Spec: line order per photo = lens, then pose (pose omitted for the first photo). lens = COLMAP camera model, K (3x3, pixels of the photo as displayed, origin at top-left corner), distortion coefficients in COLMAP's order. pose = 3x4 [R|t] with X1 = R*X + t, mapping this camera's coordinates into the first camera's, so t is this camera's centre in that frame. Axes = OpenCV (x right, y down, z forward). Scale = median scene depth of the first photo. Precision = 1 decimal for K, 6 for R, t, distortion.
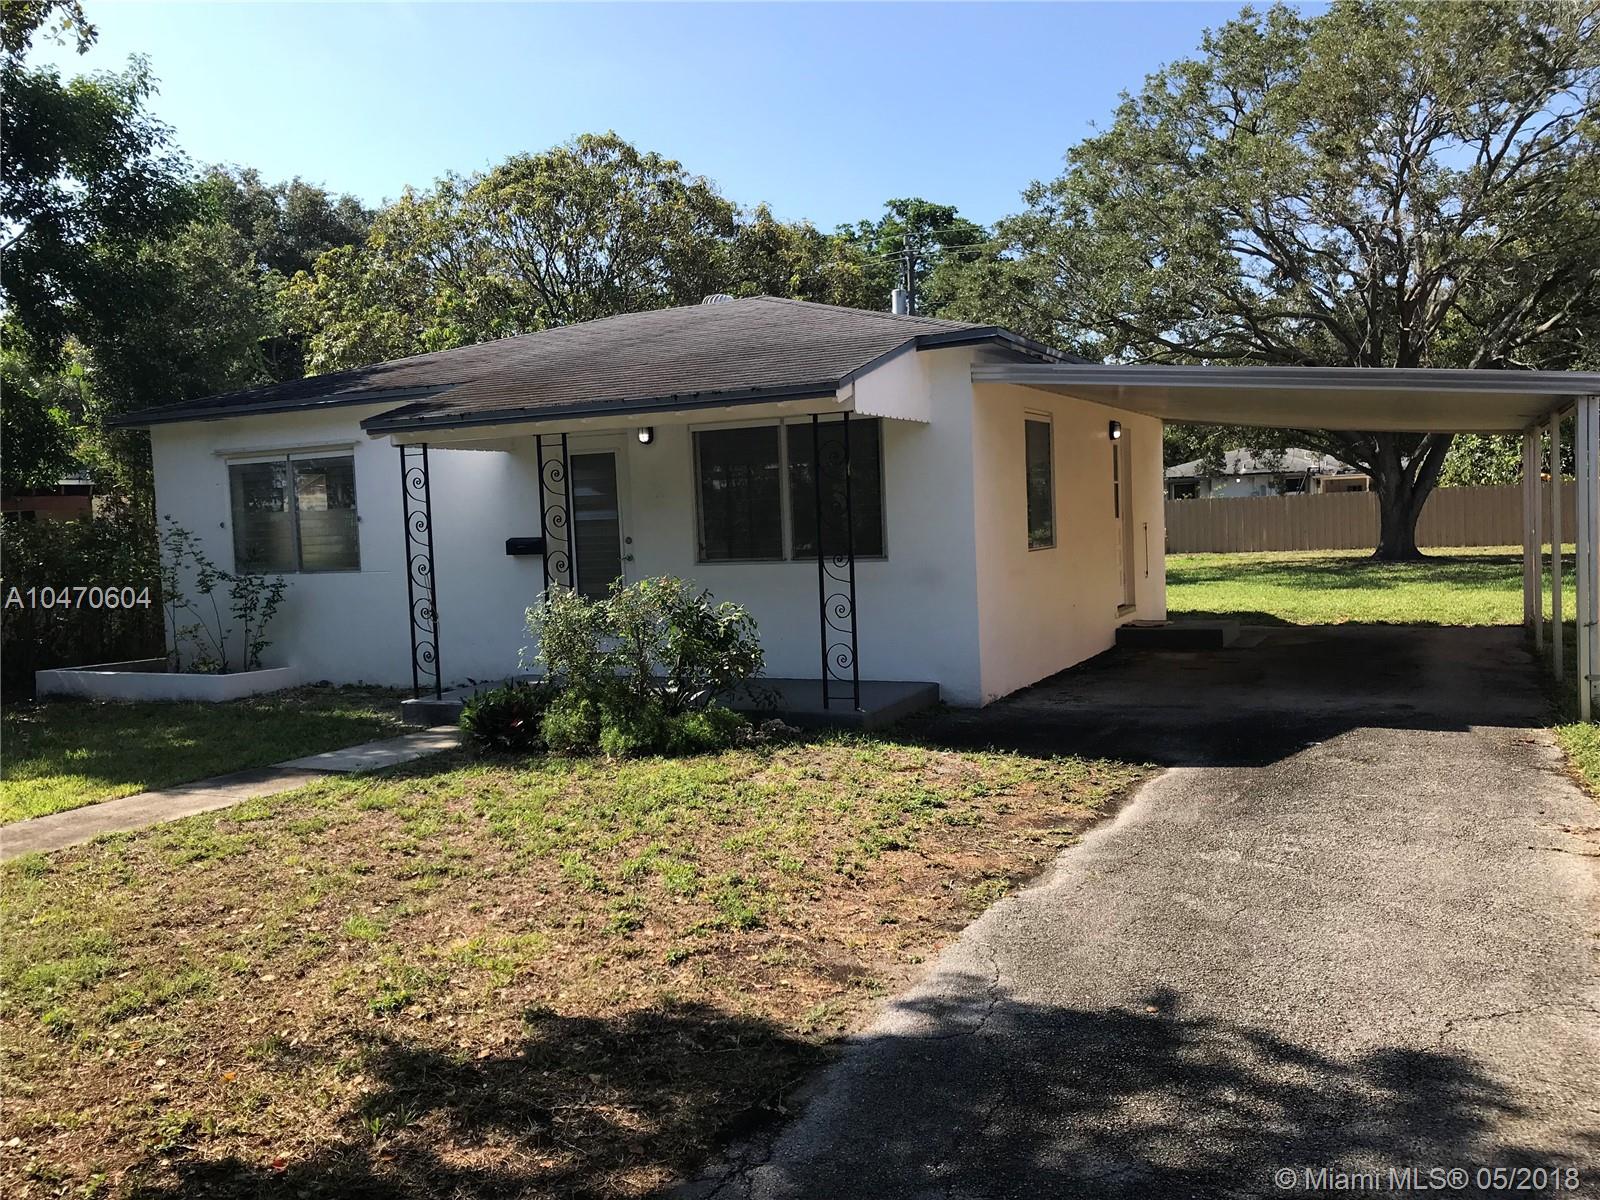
lens RADIAL K [[1314.9, 0, 775.1], [0, 1314.9, 566.5], [0, 0, 1]] dist [0.048421, -0.051153]
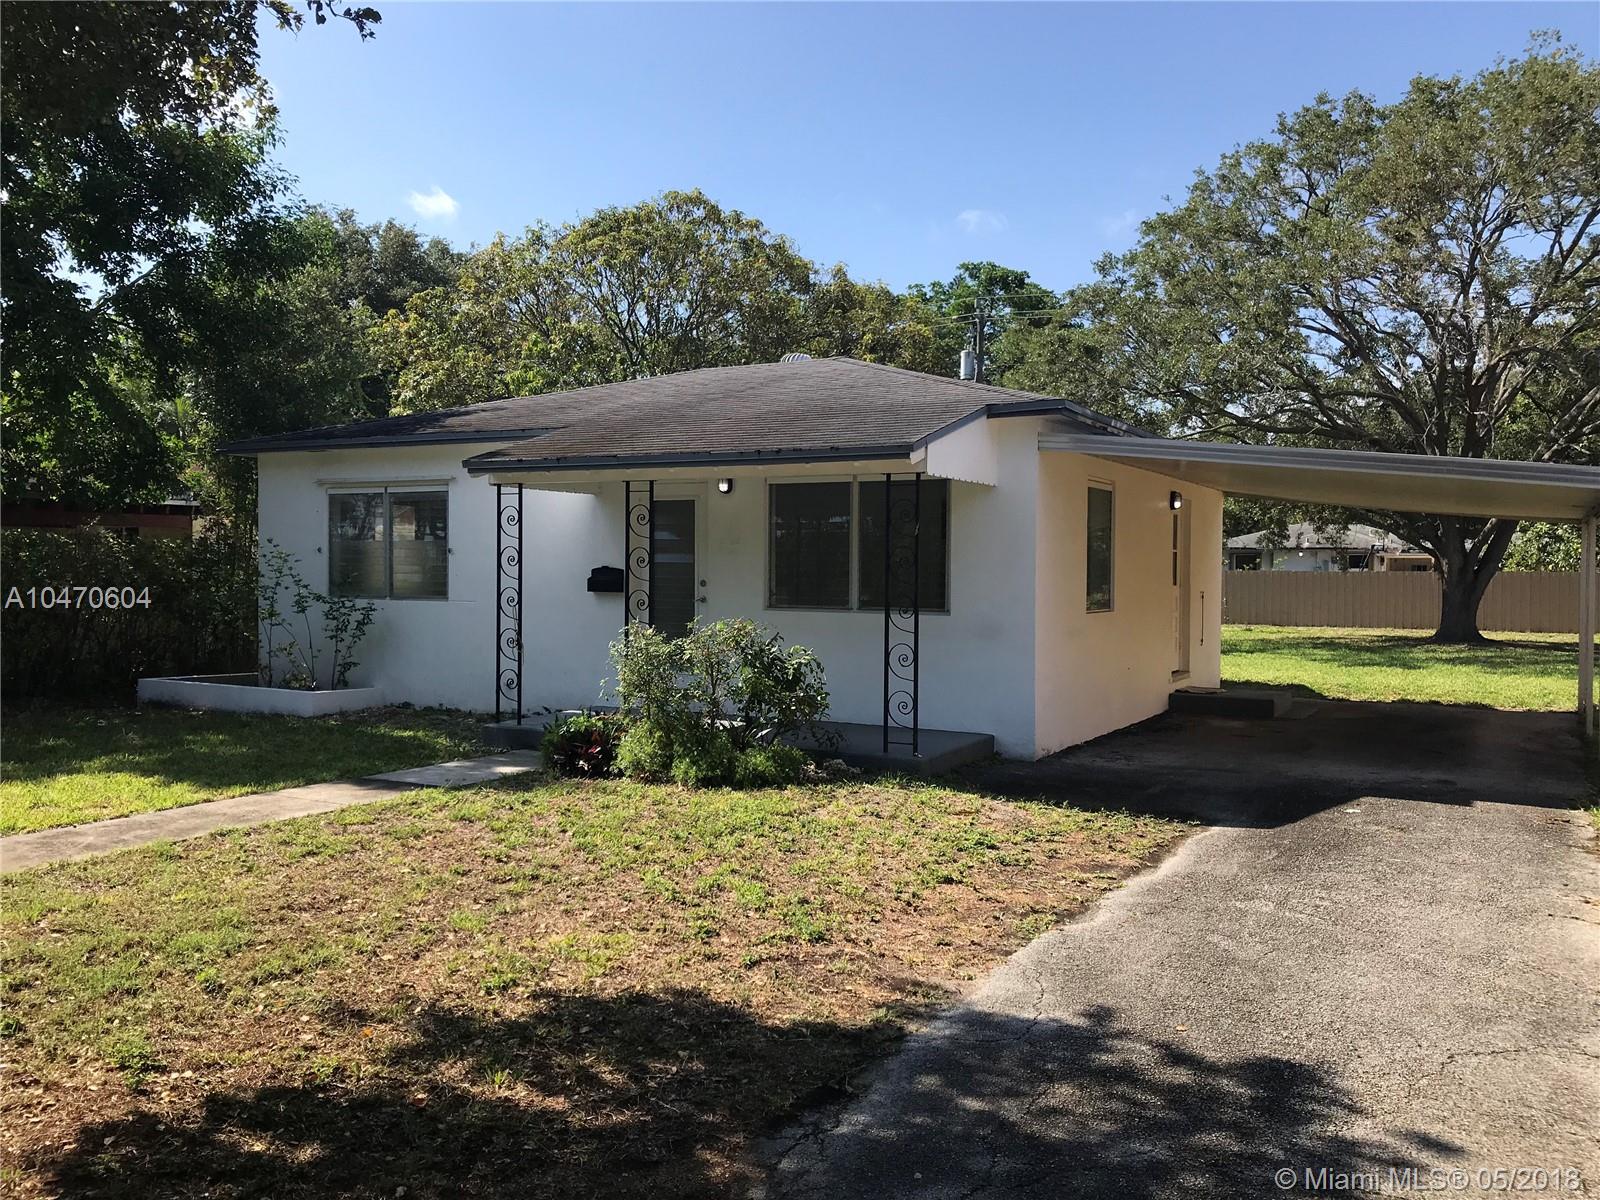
lens RADIAL K [[1314.9, 0, 775.1], [0, 1314.9, 566.5], [0, 0, 1]] dist [0.048421, -0.051153]
pose [[0.997873, 0.049531, -0.042393, -0.007713], [-0.051067, 0.998048, -0.035944, 0.001145], [0.040530, 0.038032, 0.998454, -0.038531]]
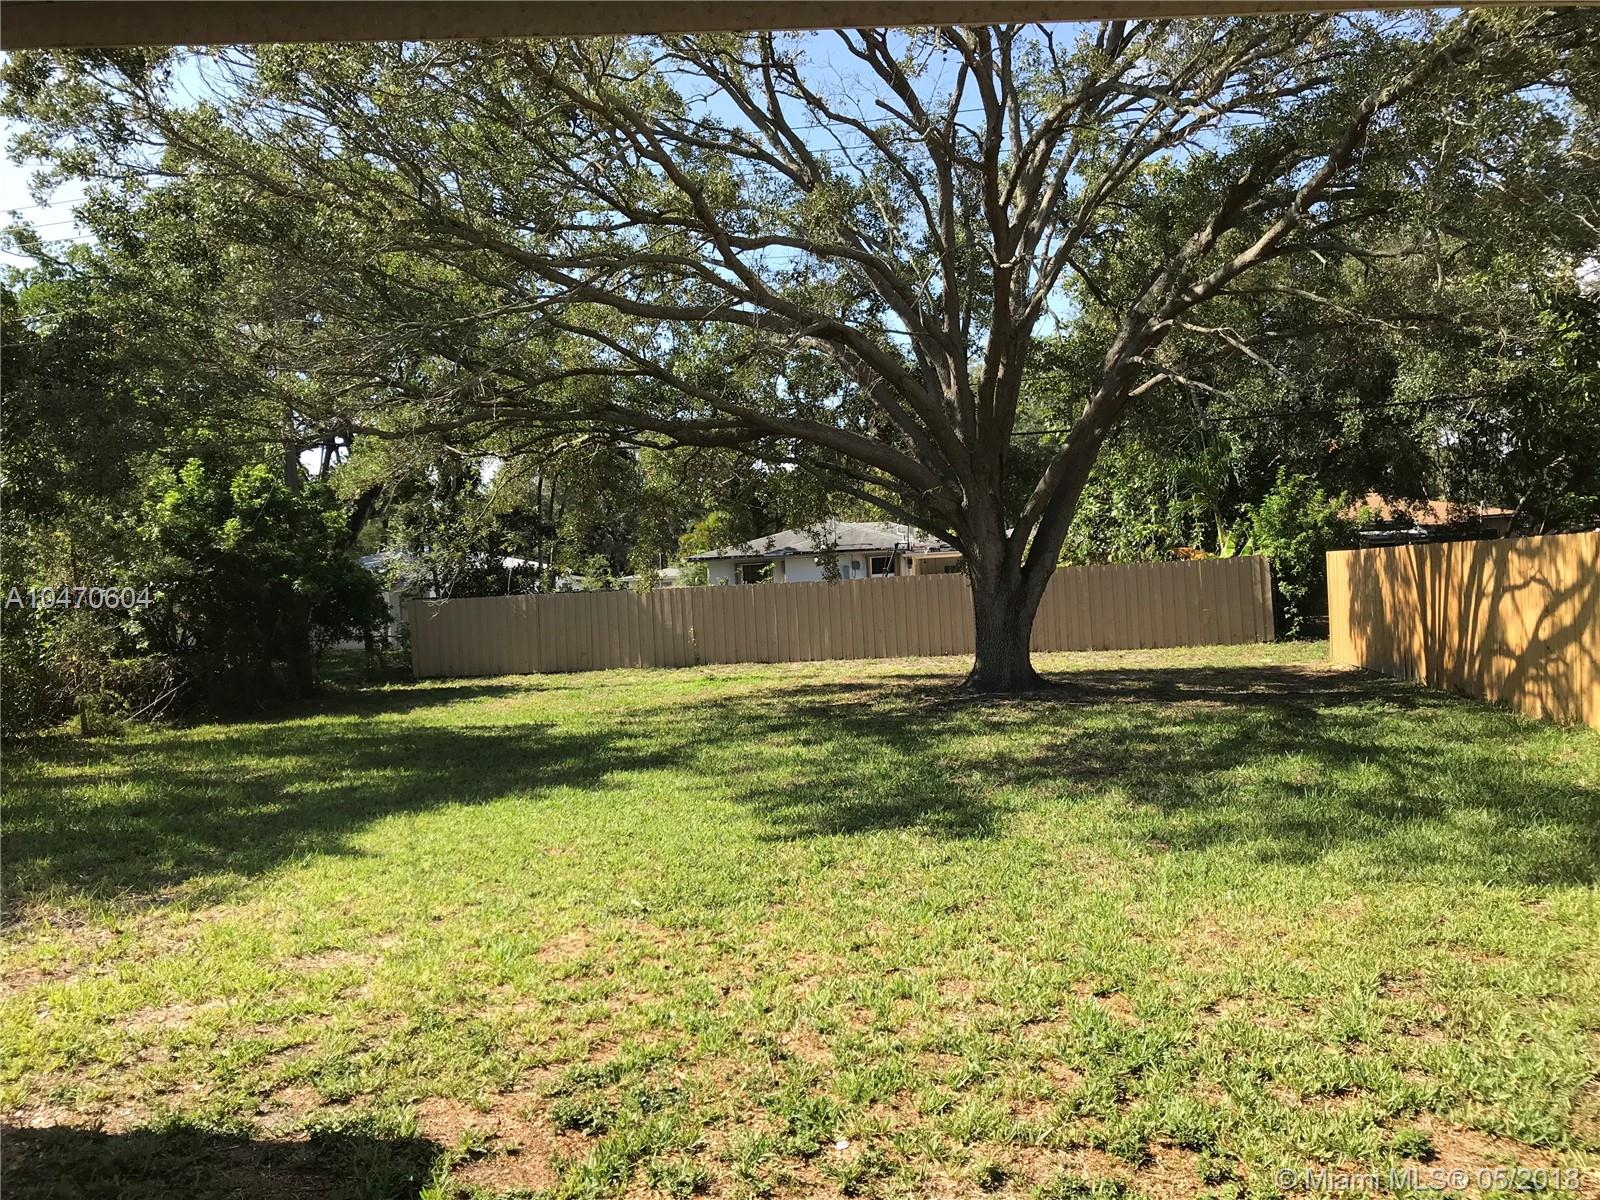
lens RADIAL K [[1314.9, 0, 775.1], [0, 1314.9, 566.5], [0, 0, 1]] dist [0.048421, -0.051153]
pose [[0.964385, -0.003465, 0.264481, 0.368755], [0.019933, 0.998023, -0.059608, -0.045733], [-0.263751, 0.062757, 0.962547, 0.780254]]
